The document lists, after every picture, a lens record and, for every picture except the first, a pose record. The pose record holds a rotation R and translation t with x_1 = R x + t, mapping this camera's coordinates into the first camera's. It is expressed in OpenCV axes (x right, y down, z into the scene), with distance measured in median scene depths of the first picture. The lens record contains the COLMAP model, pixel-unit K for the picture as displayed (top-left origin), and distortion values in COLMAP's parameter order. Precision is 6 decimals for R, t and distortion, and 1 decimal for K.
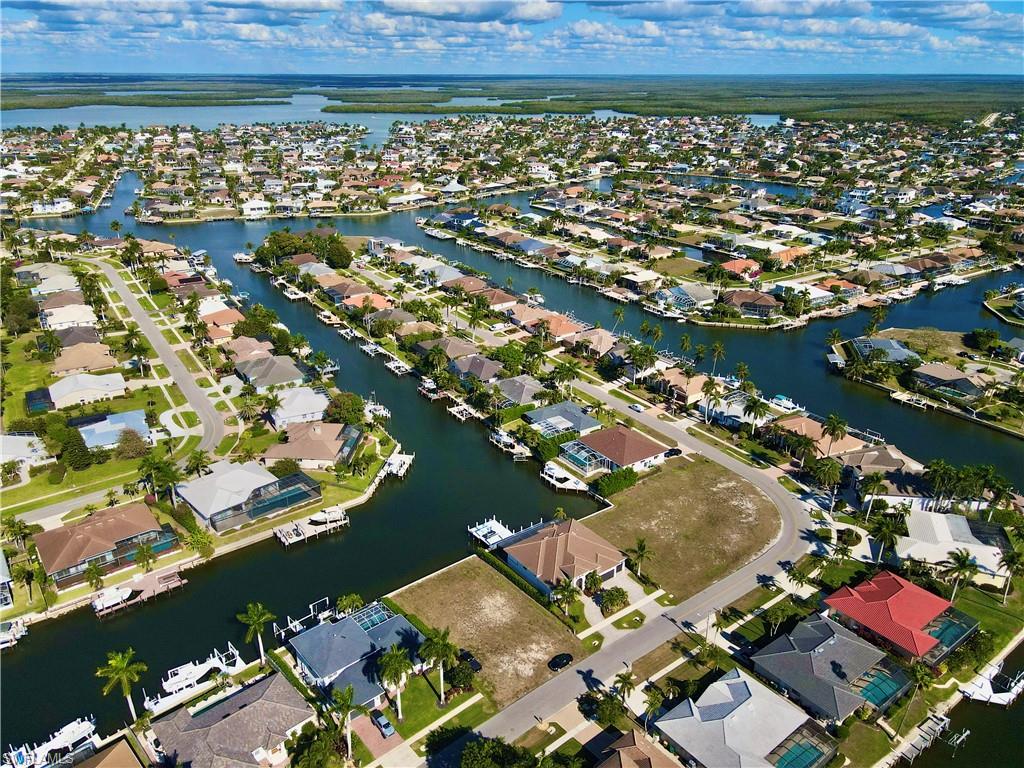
lens RADIAL K [[750.8, 0, 512.0], [0, 750.8, 384.0], [0, 0, 1]] dist [0.000757, 0.026503]
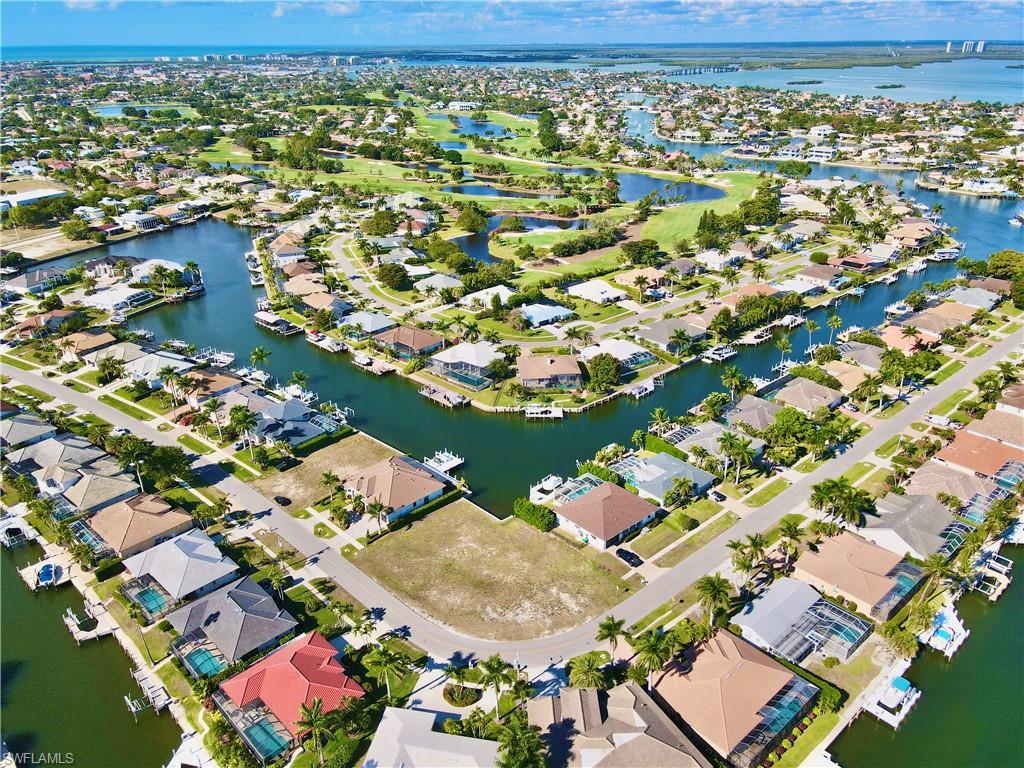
lens RADIAL K [[750.3, 0, 508.1], [0, 750.3, 387.0], [0, 0, 1]] dist [0.010025, 0.003241]
pose [[0.141055, 0.413827, -0.899362, 0.493924], [-0.376256, 0.862687, 0.337940, -0.168854], [0.915716, 0.290722, 0.277391, 0.358903]]
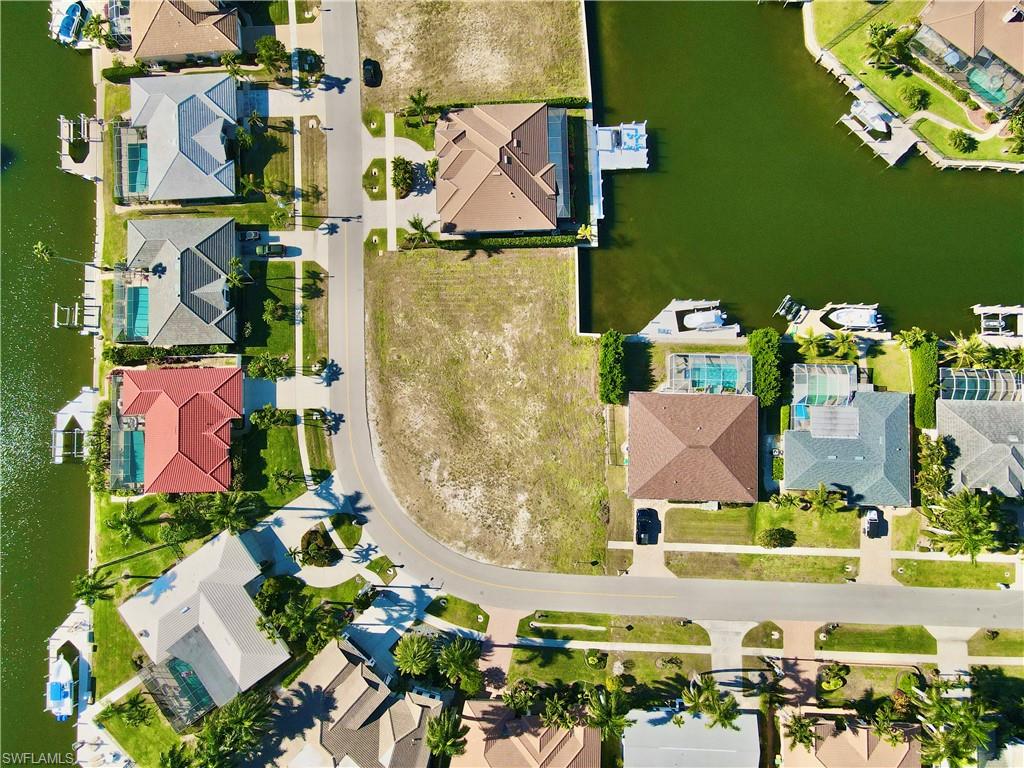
lens RADIAL K [[750.3, 0, 508.1], [0, 750.3, 387.0], [0, 0, 1]] dist [0.010025, 0.003241]
pose [[-0.575920, 0.815562, -0.056342, 0.128446], [-0.295346, -0.143308, 0.944581, -0.233719], [0.762290, 0.560643, 0.323407, 0.401308]]
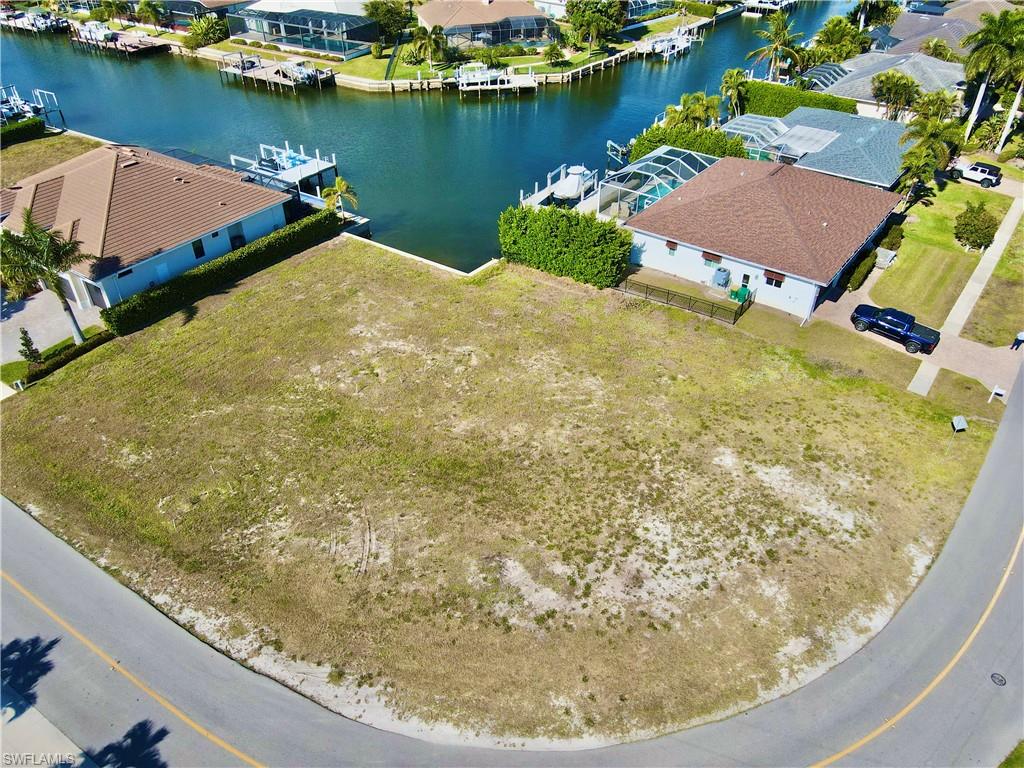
lens RADIAL K [[741.7, 0, 508.2], [0, 741.7, 382.9], [0, 0, 1]] dist [0.024506, 0.004743]
pose [[0.327734, 0.559355, -0.761388, 0.220594], [-0.359142, 0.819160, 0.447206, 0.023994], [0.873846, 0.126882, 0.469355, 0.452767]]
